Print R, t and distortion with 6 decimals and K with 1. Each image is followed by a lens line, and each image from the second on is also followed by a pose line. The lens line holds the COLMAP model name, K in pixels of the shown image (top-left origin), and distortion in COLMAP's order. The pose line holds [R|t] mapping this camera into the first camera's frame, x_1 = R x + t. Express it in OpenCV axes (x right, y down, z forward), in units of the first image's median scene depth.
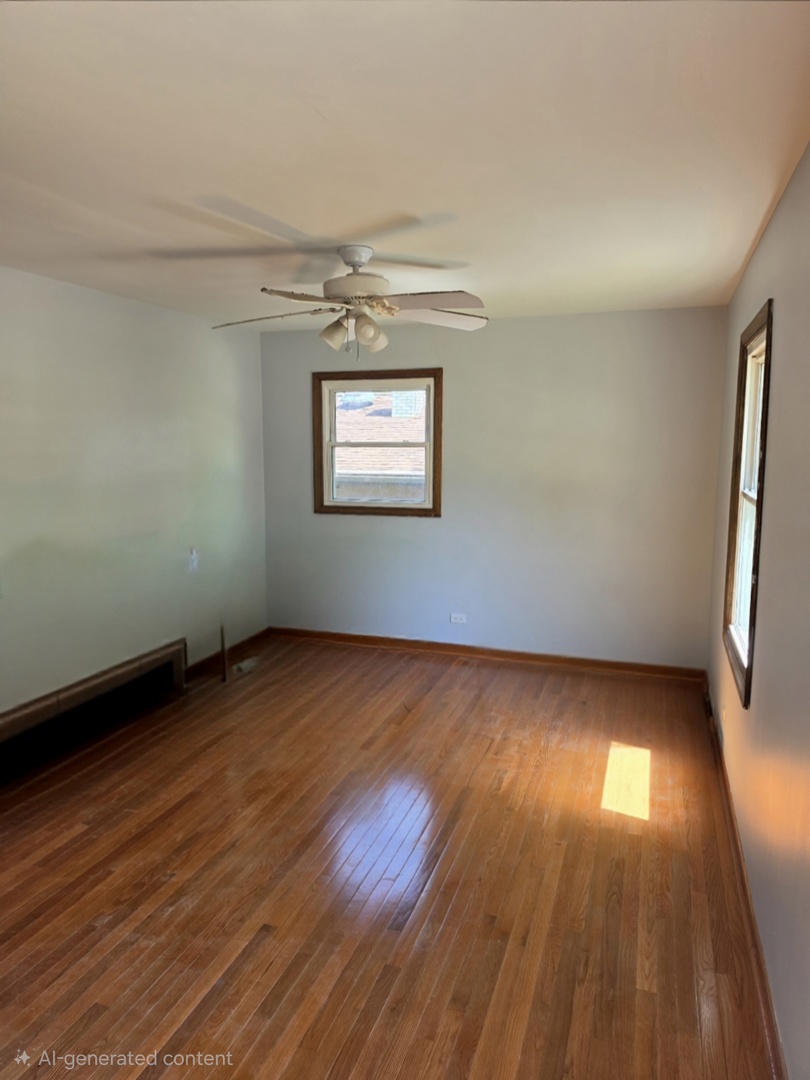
lens RADIAL K [[741.2, 0, 405.3], [0, 741.2, 539.8], [0, 0, 1]] dist [0.002418, -0.045088]
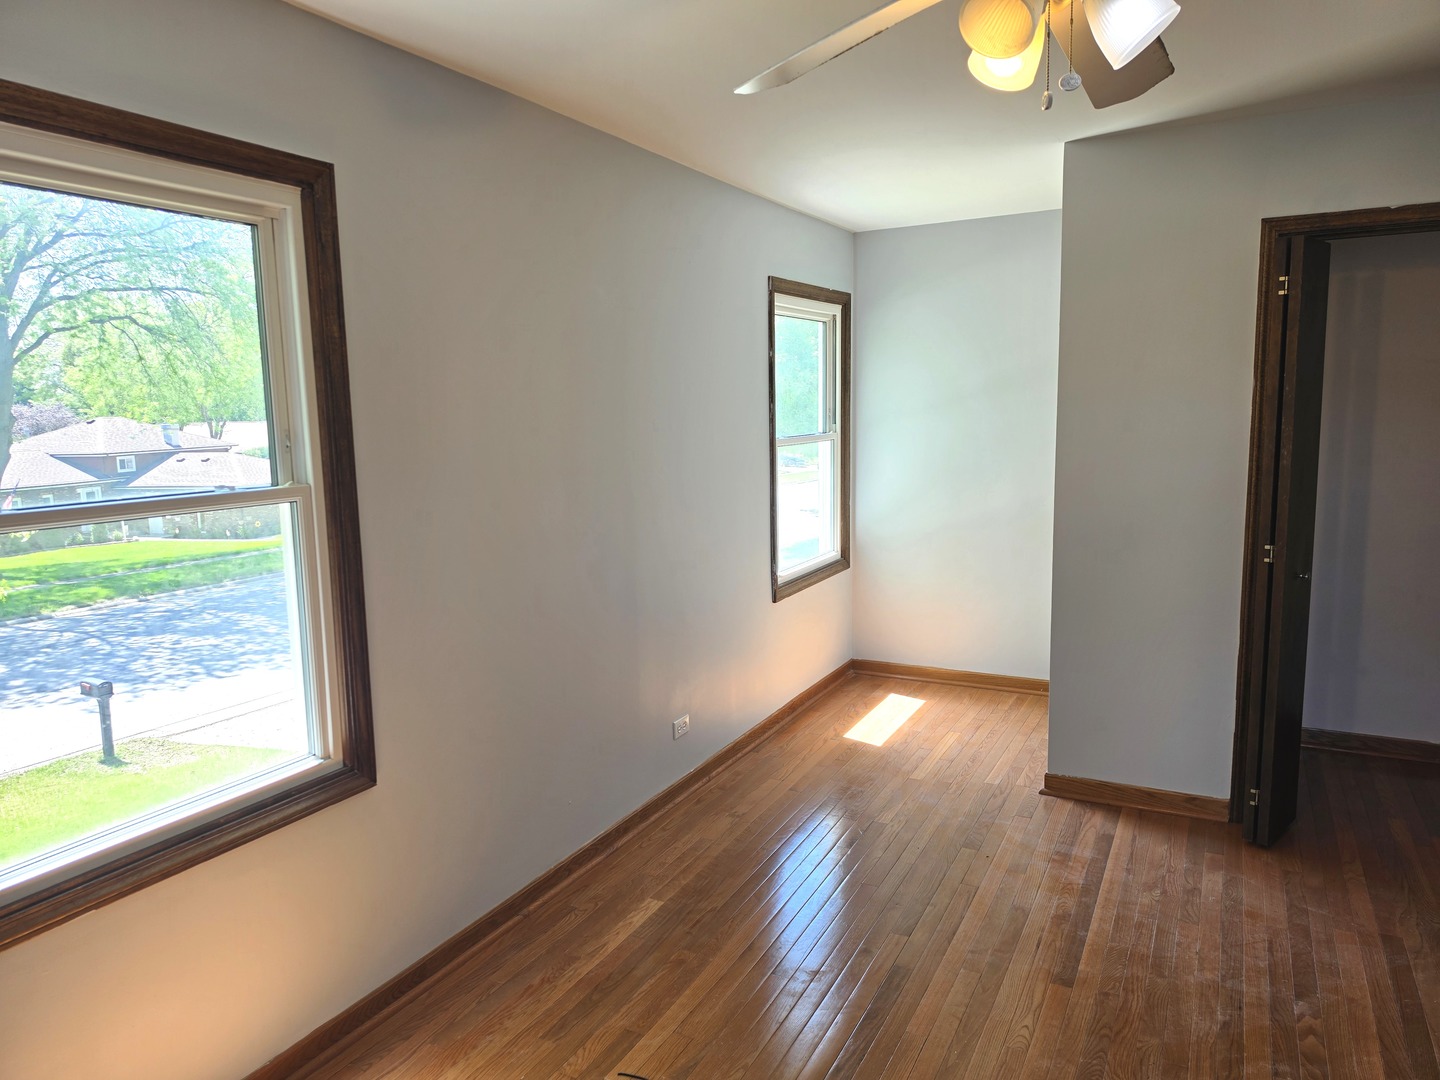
lens RADIAL K [[988.2, 0, 720.0], [0, 988.2, 540.0], [0, 0, 1]] dist [0.002418, -0.045088]
pose [[-0.987893, 0.008310, 0.154914, 0.010149], [0.049065, 0.964043, 0.261176, -0.219152], [-0.147173, 0.265615, -0.952779, 1.885802]]
